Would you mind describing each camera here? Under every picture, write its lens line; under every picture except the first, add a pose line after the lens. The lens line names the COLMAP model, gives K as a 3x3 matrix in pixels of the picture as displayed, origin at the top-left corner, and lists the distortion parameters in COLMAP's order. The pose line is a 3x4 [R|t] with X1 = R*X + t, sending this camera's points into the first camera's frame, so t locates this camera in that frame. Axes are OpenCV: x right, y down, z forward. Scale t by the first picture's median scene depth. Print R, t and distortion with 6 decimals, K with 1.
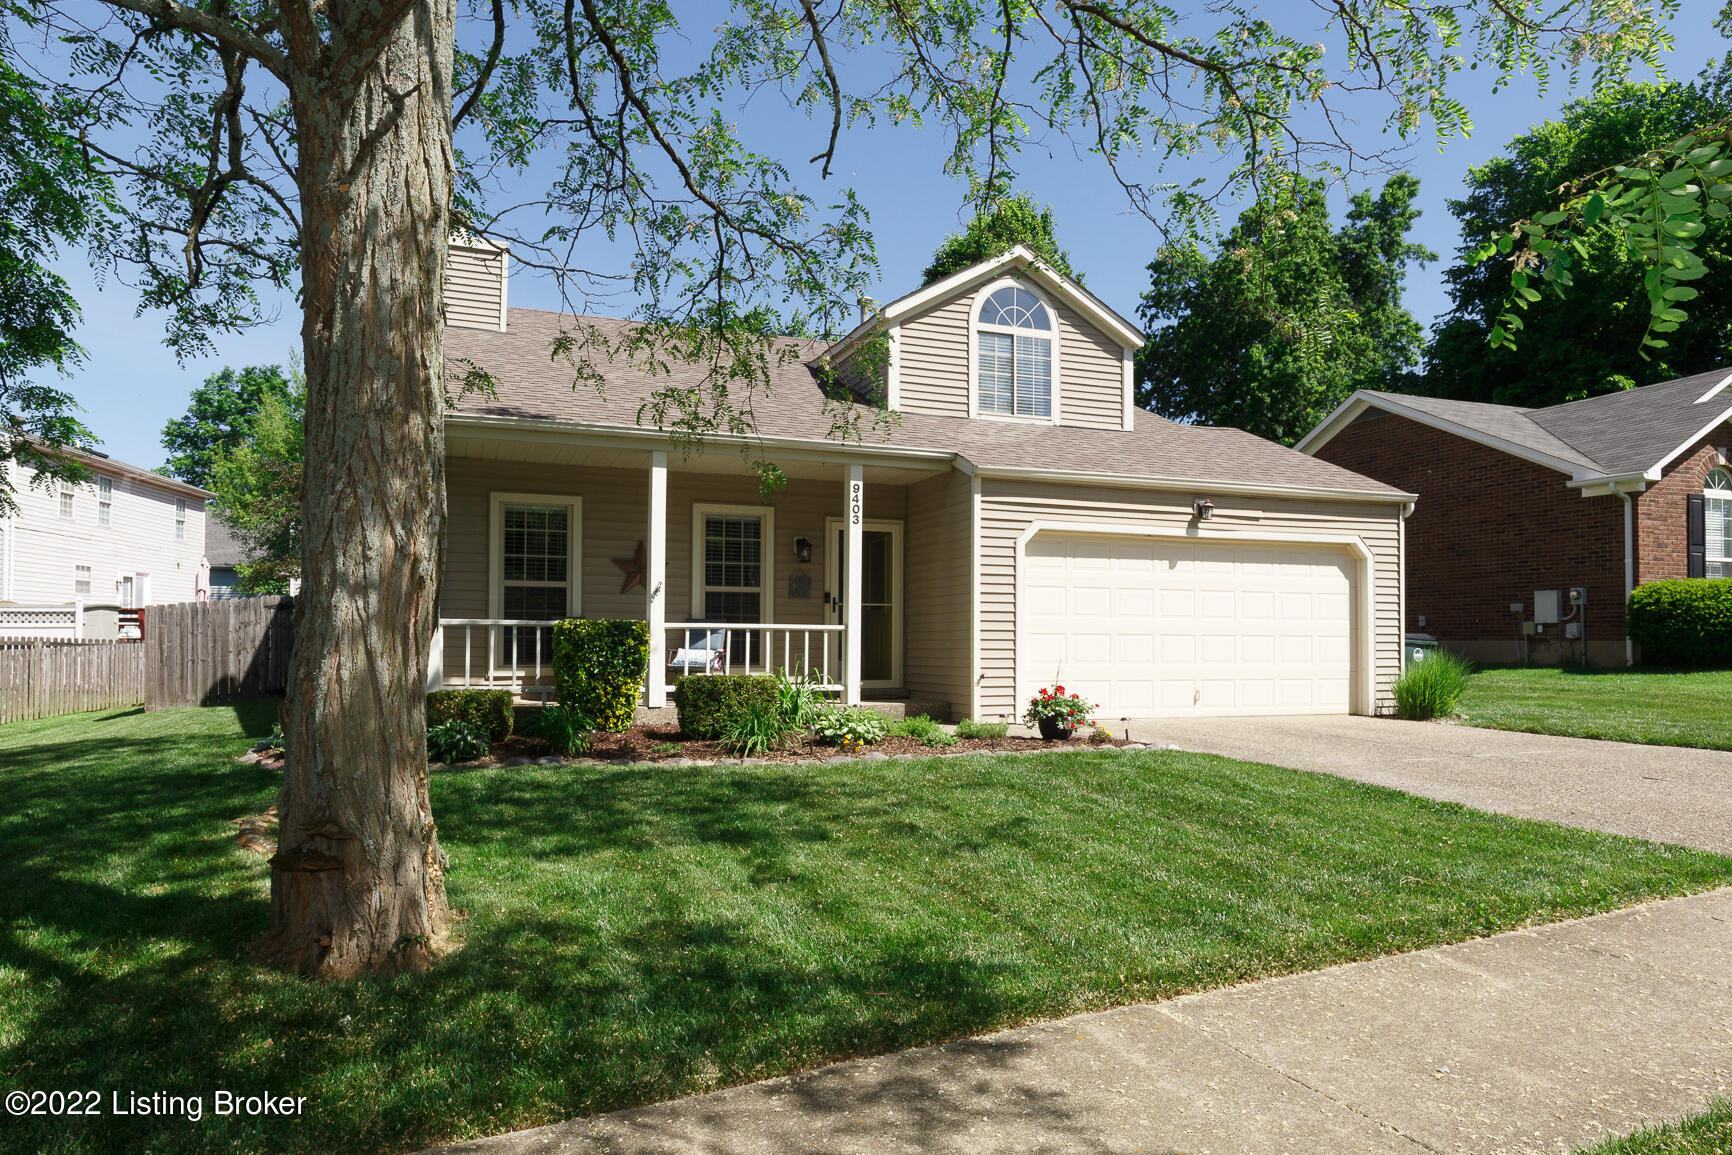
lens RADIAL K [[1051.8, 0, 848.0], [0, 1051.8, 629.6], [0, 0, 1]] dist [-0.001442, -0.000151]
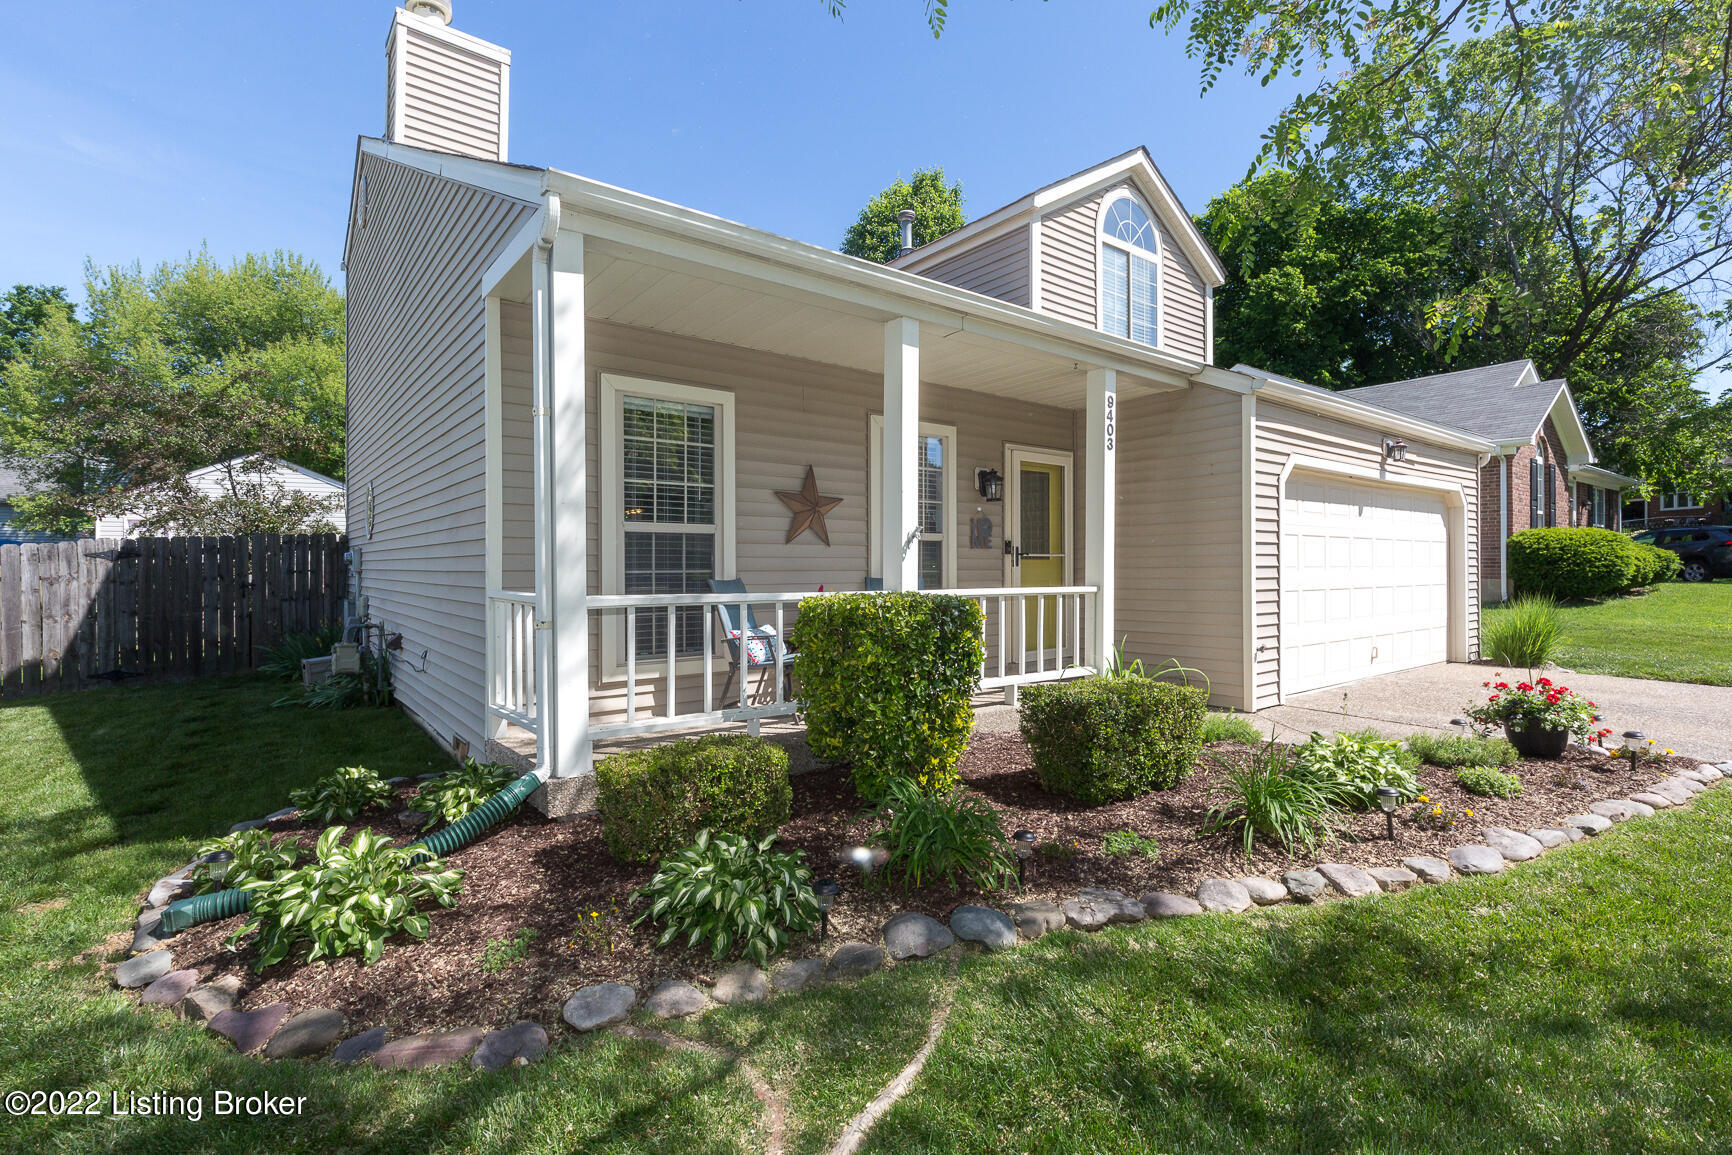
lens RADIAL K [[793.0, 0, 868.9], [0, 793.0, 569.2], [0, 0, 1]] dist [0.003618, 0.000578]
pose [[0.955518, -0.008992, 0.294796, -0.274074], [0.005213, 0.999894, 0.013602, -0.021193], [-0.294887, -0.011460, 0.955464, 0.439076]]
